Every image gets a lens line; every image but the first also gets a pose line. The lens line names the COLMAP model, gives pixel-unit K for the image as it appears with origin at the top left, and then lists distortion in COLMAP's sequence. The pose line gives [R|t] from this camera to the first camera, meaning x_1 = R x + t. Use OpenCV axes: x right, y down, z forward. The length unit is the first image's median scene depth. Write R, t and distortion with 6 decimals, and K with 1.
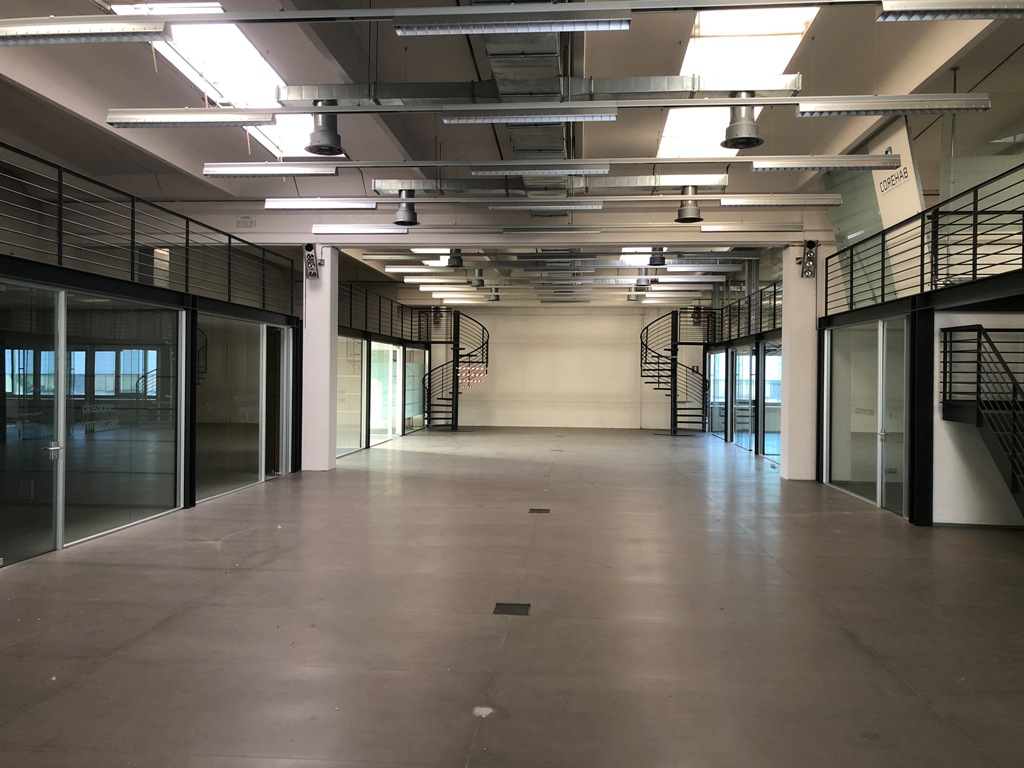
lens RADIAL K [[819.8, 0, 512.0], [0, 819.8, 384.0], [0, 0, 1]] dist [0.096223, -0.167875]
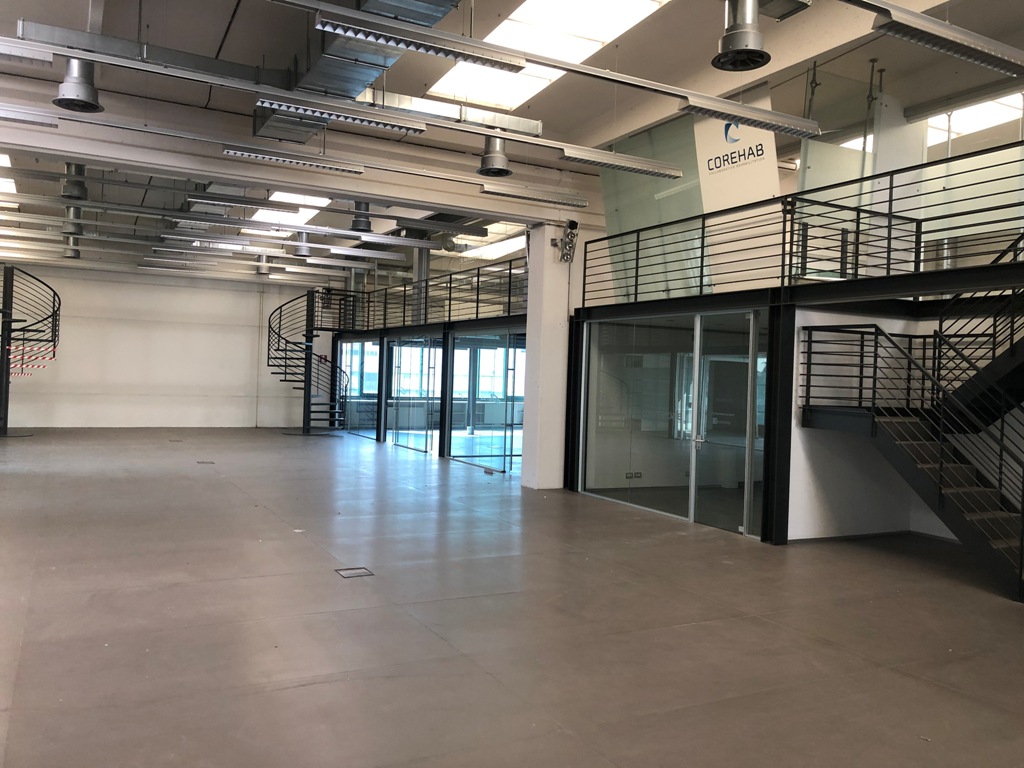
lens RADIAL K [[819.8, 0, 512.0], [0, 819.8, 384.0], [0, 0, 1]] dist [0.096223, -0.167875]
pose [[0.838335, 0.013074, 0.544998, -0.104118], [-0.020229, 0.999770, 0.007132, -0.001725], [-0.544780, -0.017004, 0.838407, 0.175455]]
